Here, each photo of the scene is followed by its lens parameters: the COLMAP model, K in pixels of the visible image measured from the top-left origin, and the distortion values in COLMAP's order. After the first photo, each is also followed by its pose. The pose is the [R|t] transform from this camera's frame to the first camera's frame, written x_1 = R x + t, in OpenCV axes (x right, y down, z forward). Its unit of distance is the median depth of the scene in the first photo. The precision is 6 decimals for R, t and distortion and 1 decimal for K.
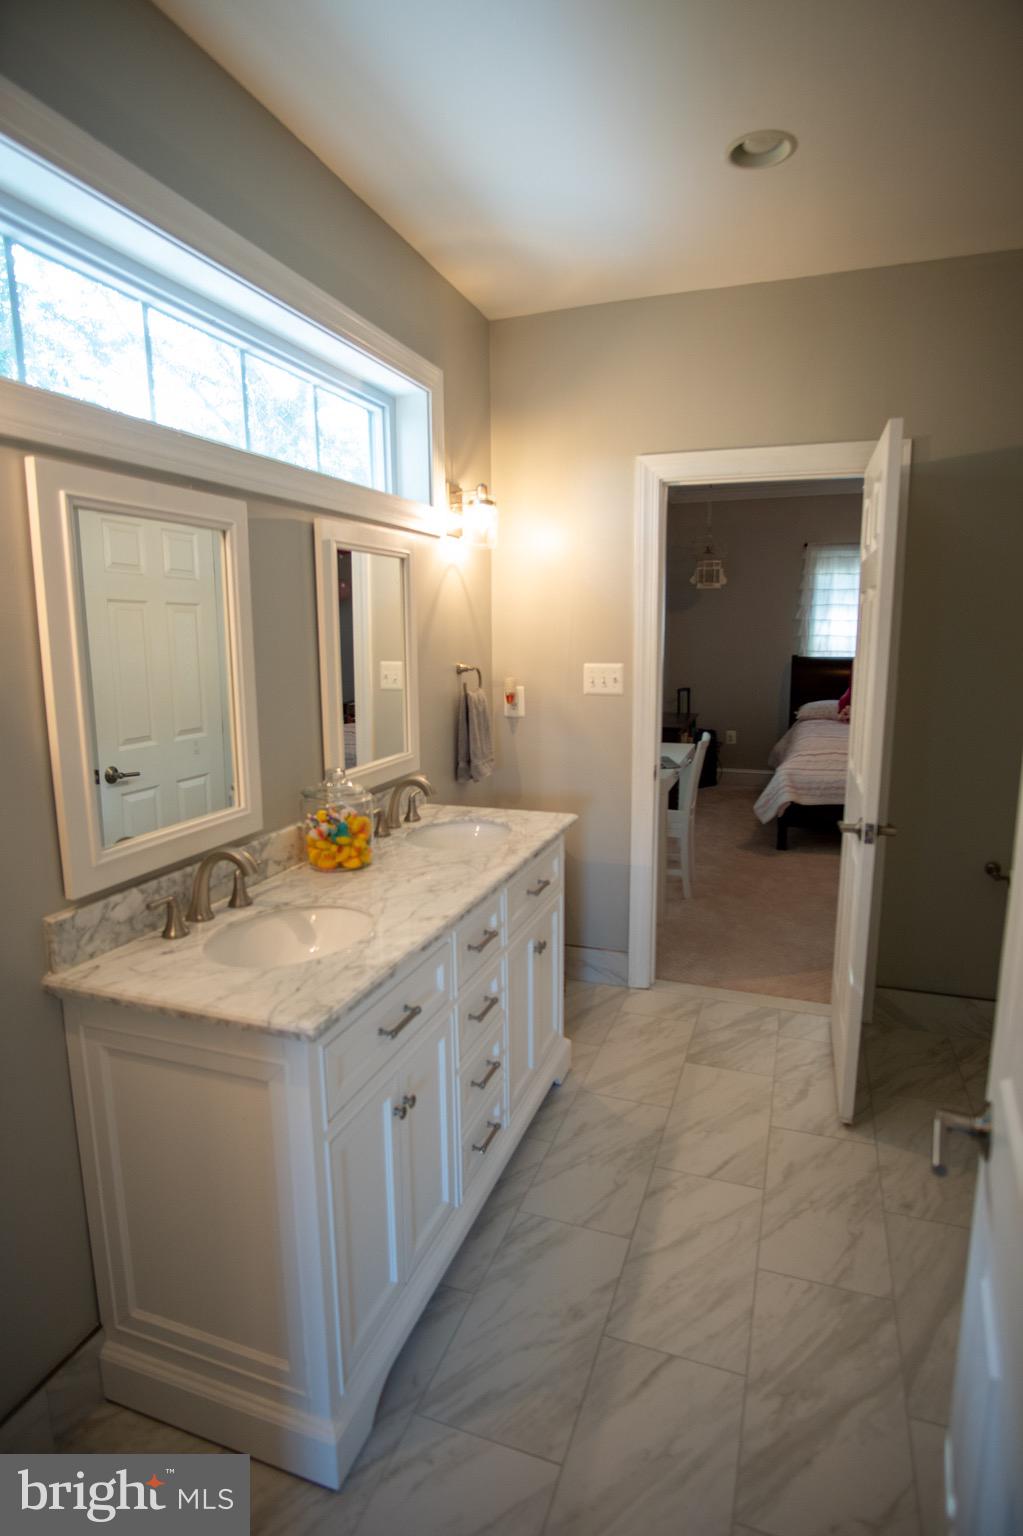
lens RADIAL K [[827.4, 0, 512.1], [0, 827.4, 762.9], [0, 0, 1]] dist [-0.033188, 0.006934]
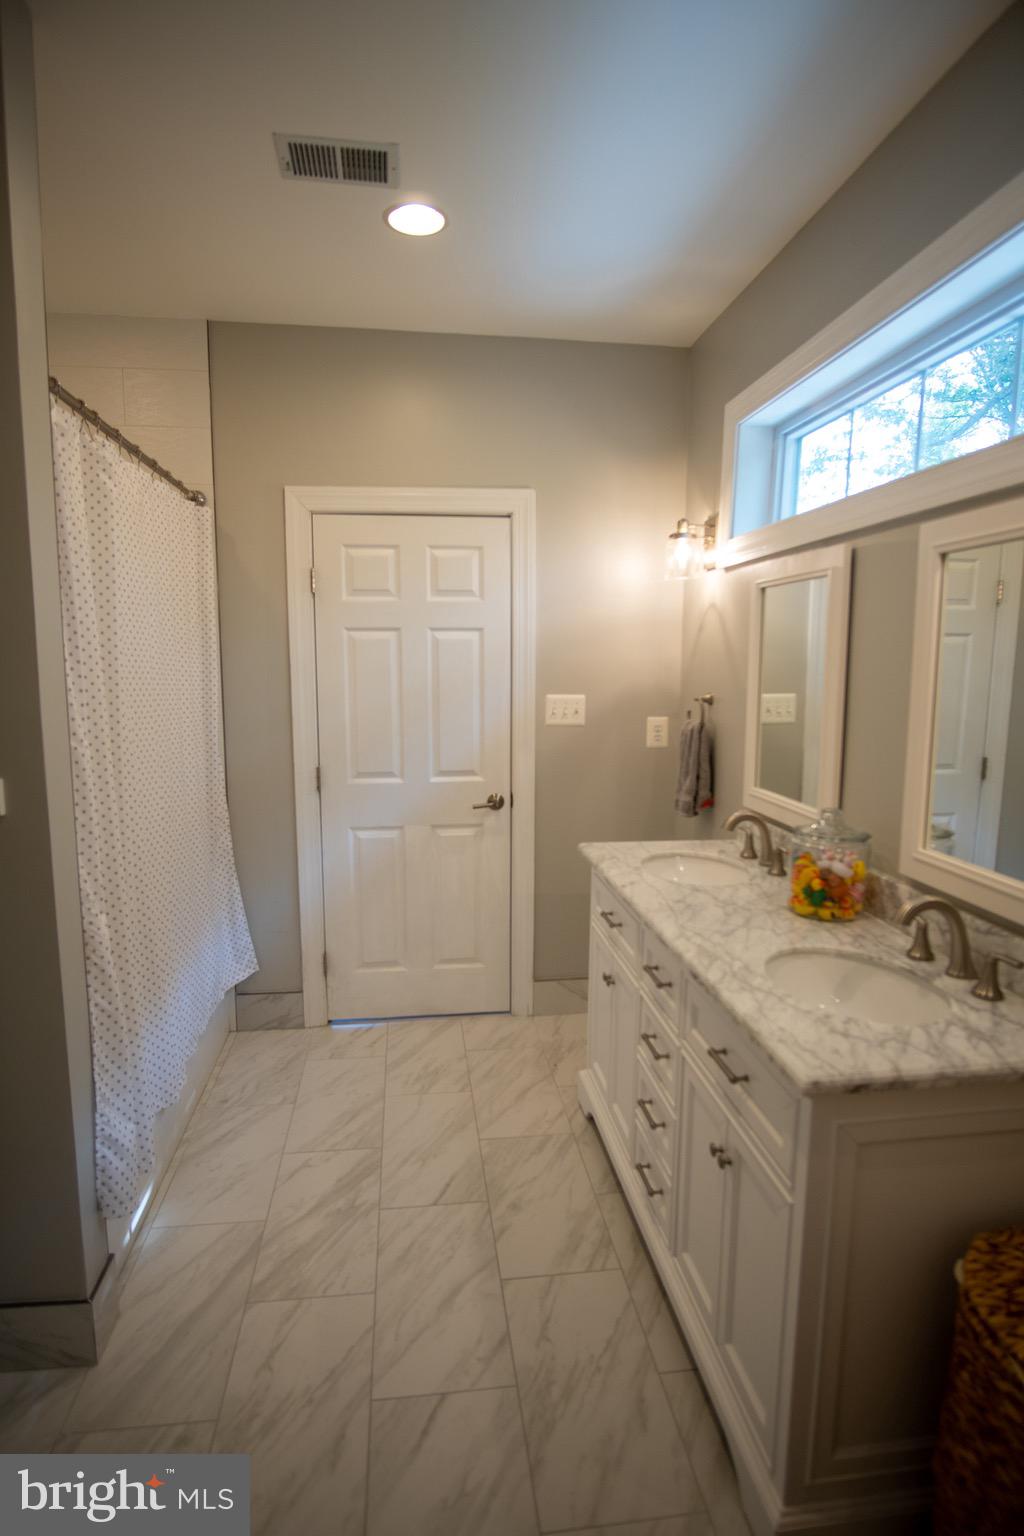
lens RADIAL K [[827.4, 0, 512.0], [0, 827.4, 774.6], [0, 0, 1]] dist [-0.033188, 0.006934]
pose [[-0.890555, 0.062448, -0.450569, 0.554255], [-0.076502, 0.955860, 0.283687, -0.282991], [0.448397, 0.287108, -0.846469, 1.714932]]
